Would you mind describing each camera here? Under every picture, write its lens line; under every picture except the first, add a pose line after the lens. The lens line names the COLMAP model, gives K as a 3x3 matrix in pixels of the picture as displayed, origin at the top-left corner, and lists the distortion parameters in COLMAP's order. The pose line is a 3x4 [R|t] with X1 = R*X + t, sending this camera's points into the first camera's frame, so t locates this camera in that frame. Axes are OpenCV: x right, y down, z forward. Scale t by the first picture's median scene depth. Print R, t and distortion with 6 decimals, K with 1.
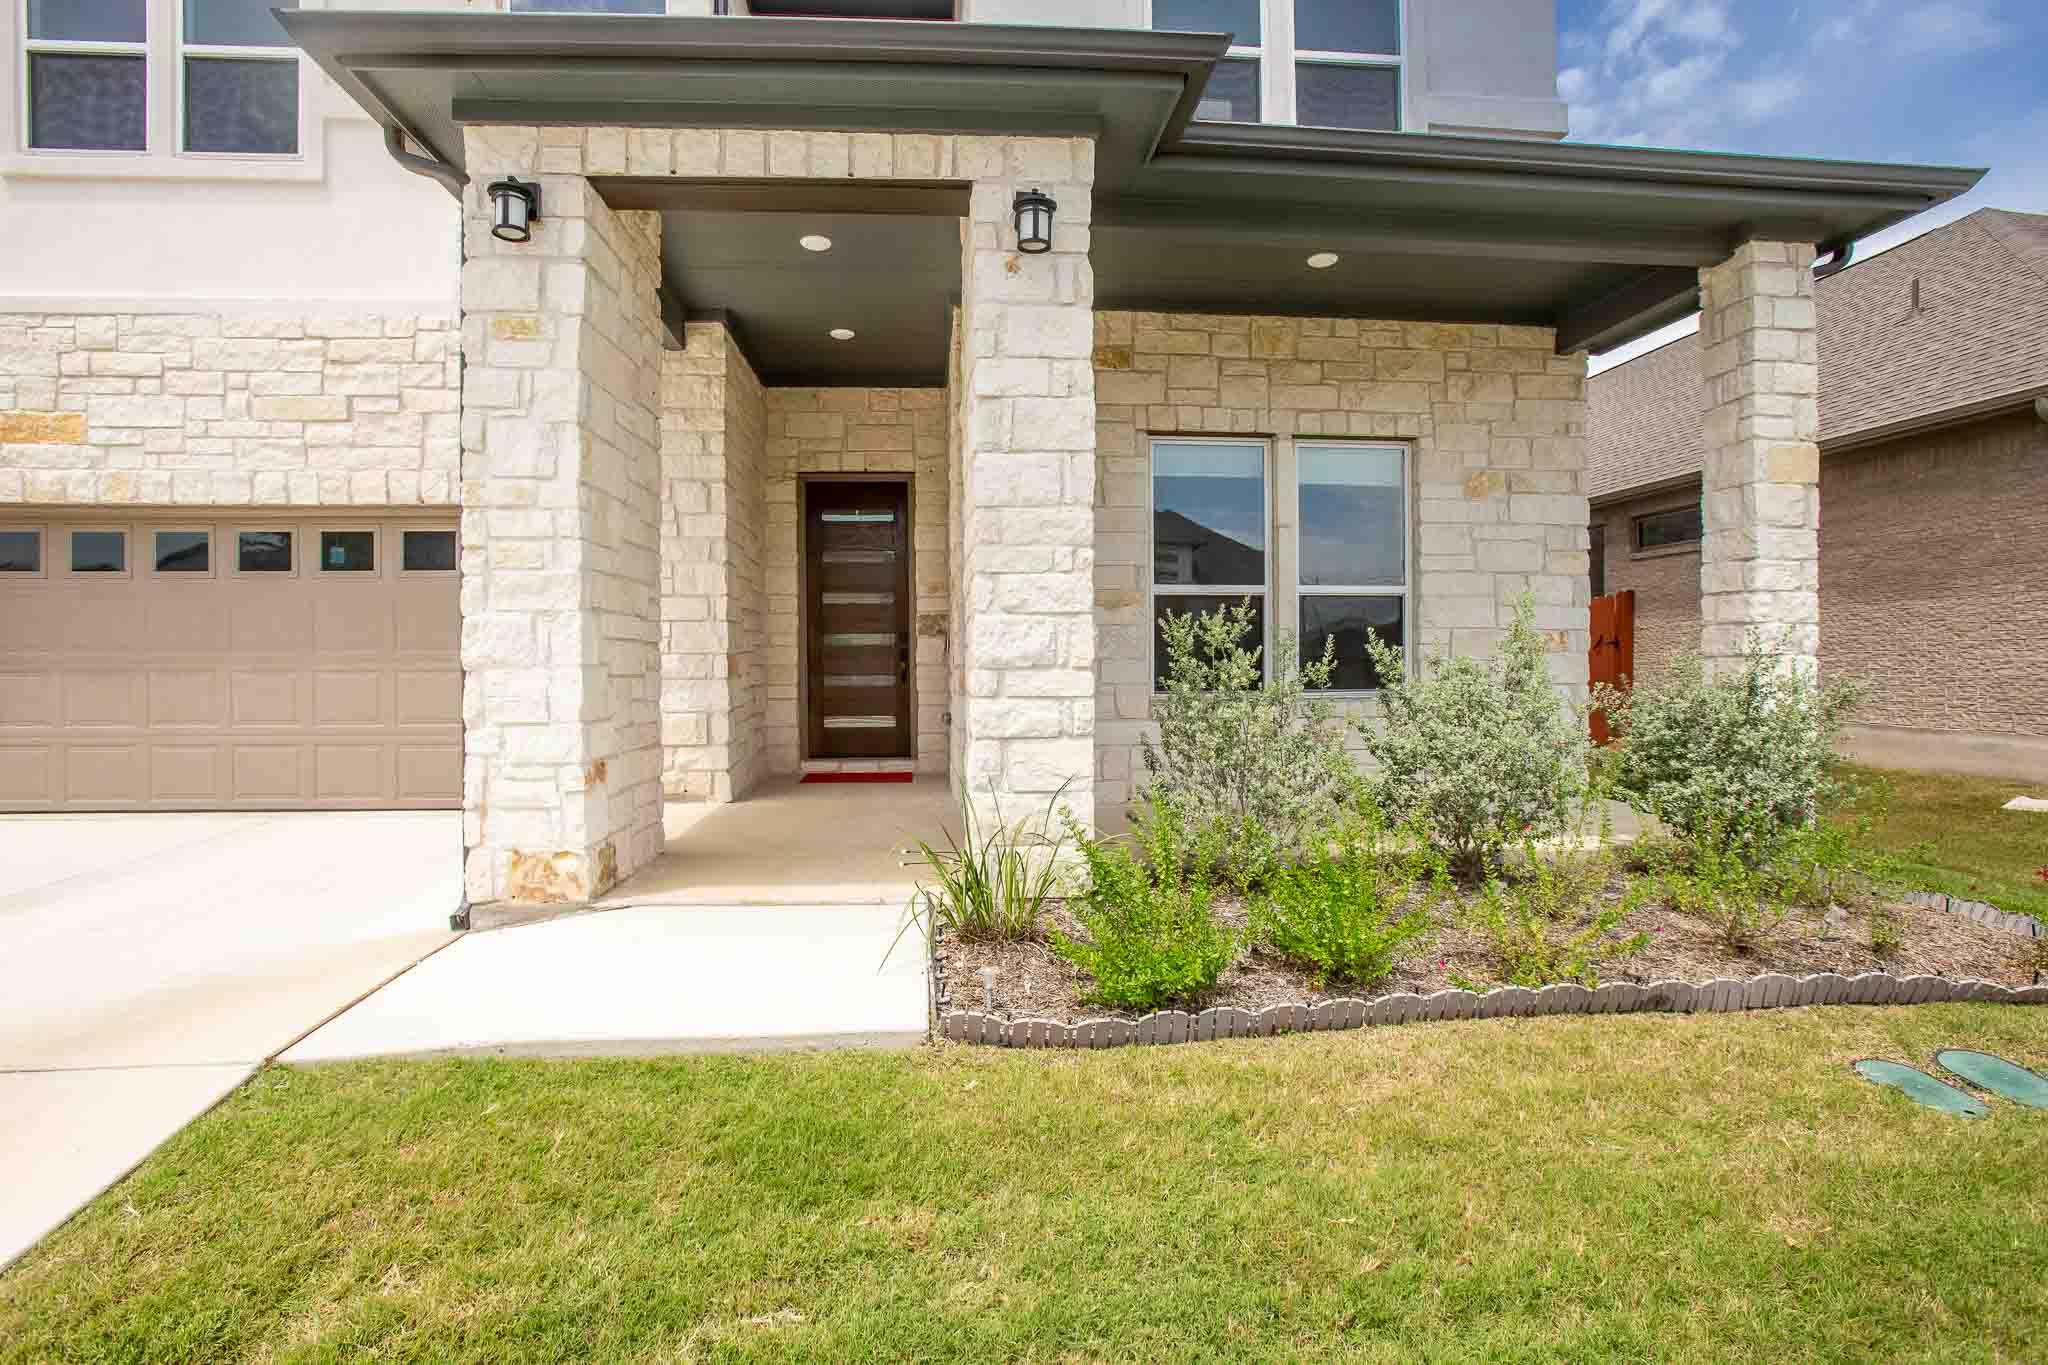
lens RADIAL K [[1160.6, 0, 1024.0], [0, 1160.6, 682.5], [0, 0, 1]] dist [-0.103626, 0.054133]
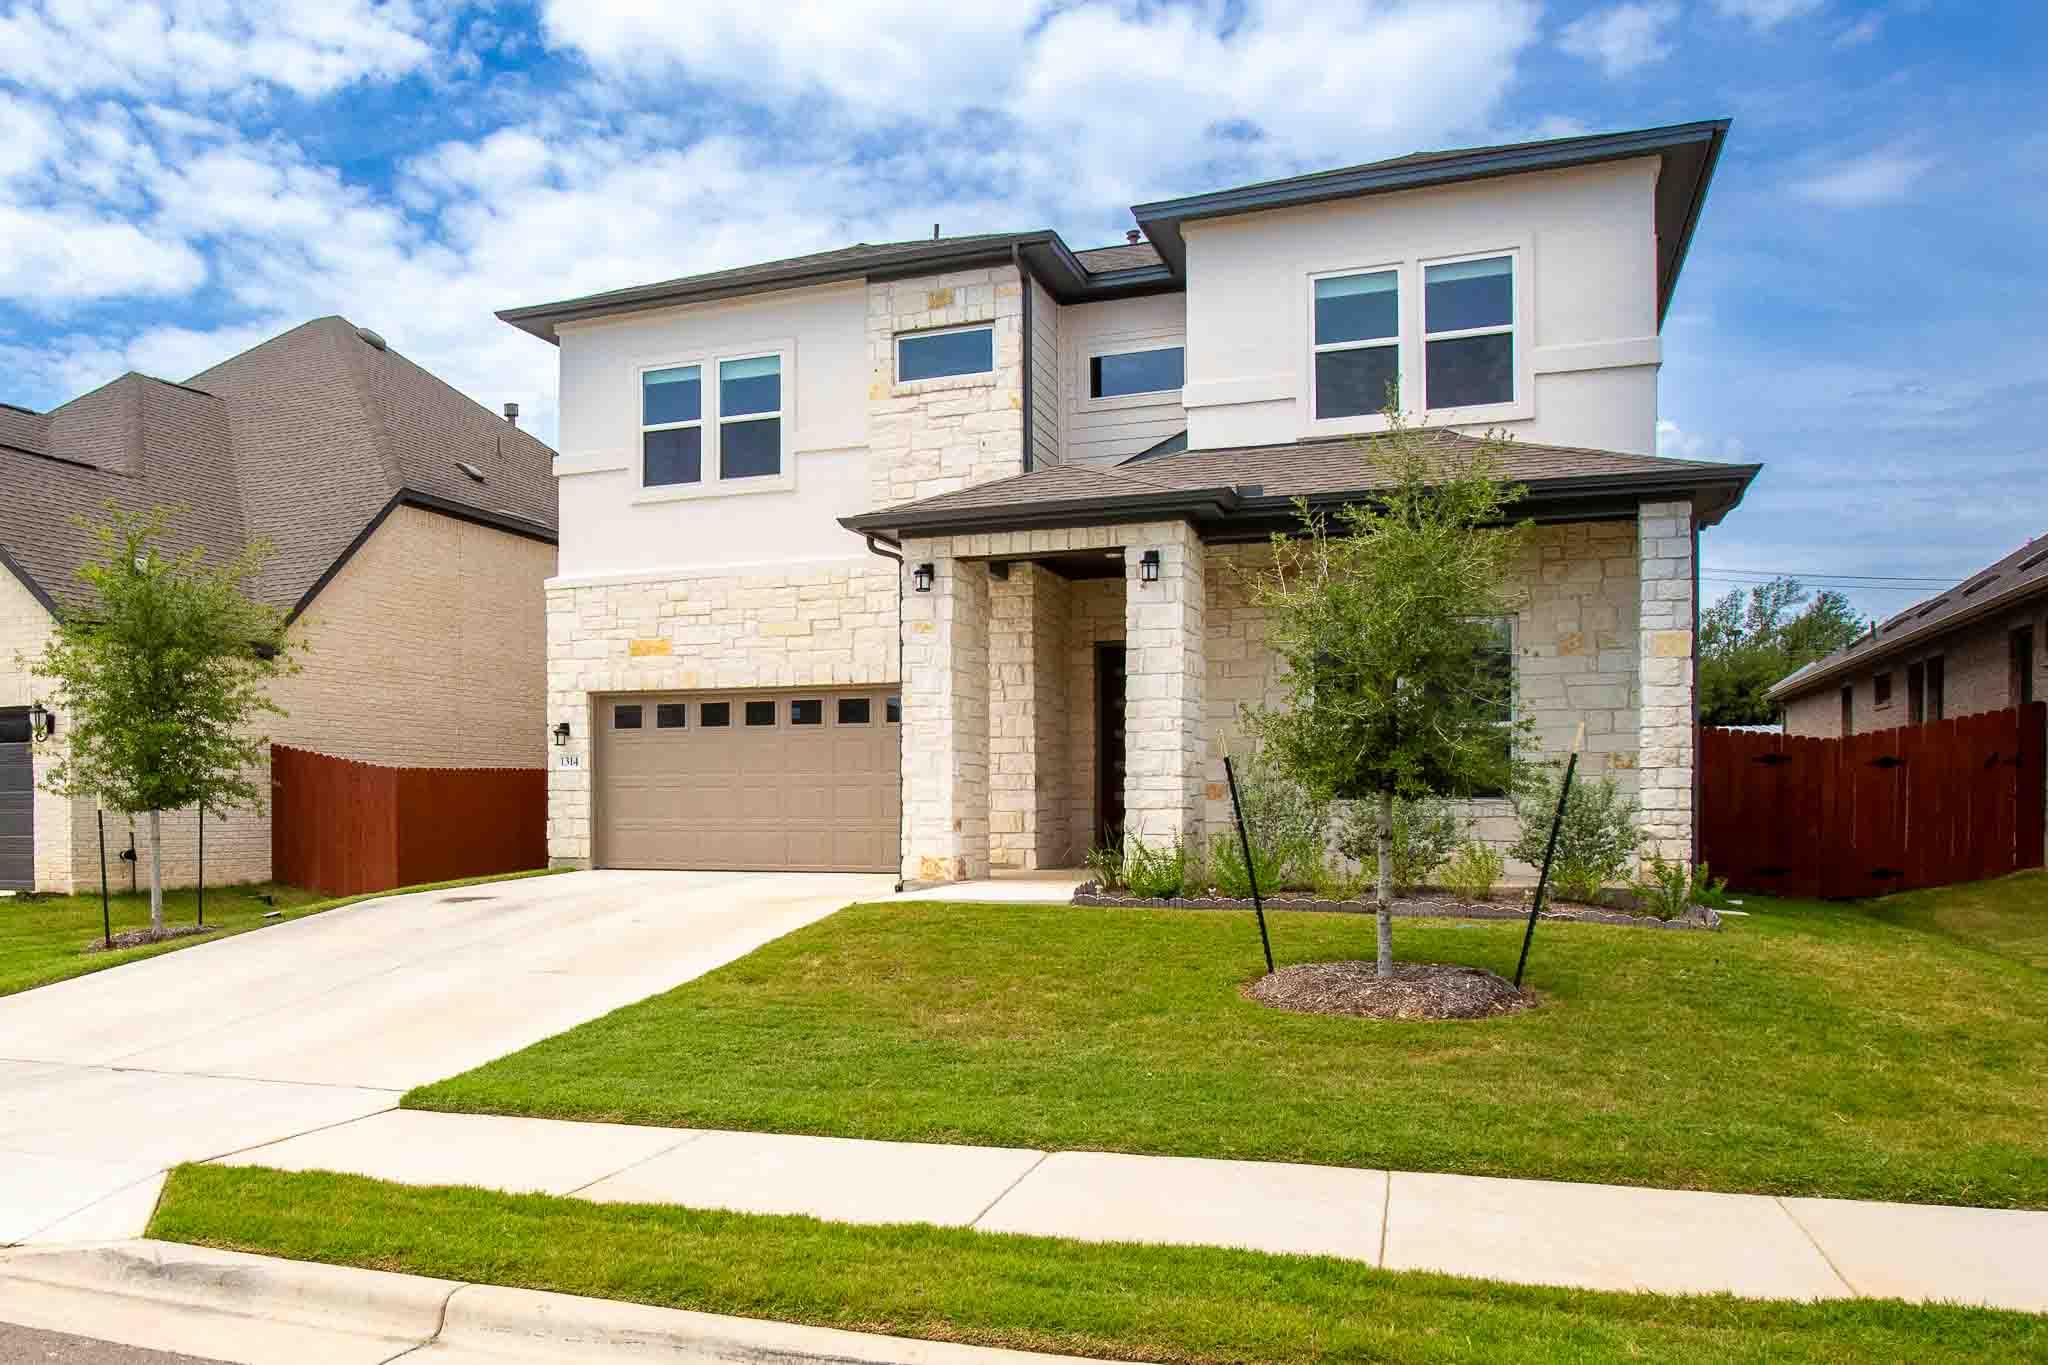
lens RADIAL K [[1187.2, 0, 1024.0], [0, 1187.2, 682.5], [0, 0, 1]] dist [0.017100, 0.000144]
pose [[0.957650, -0.029124, -0.286458, 0.215585], [-0.001819, 0.994240, -0.107164, 0.026887], [0.287929, 0.103147, 0.952081, -0.611832]]
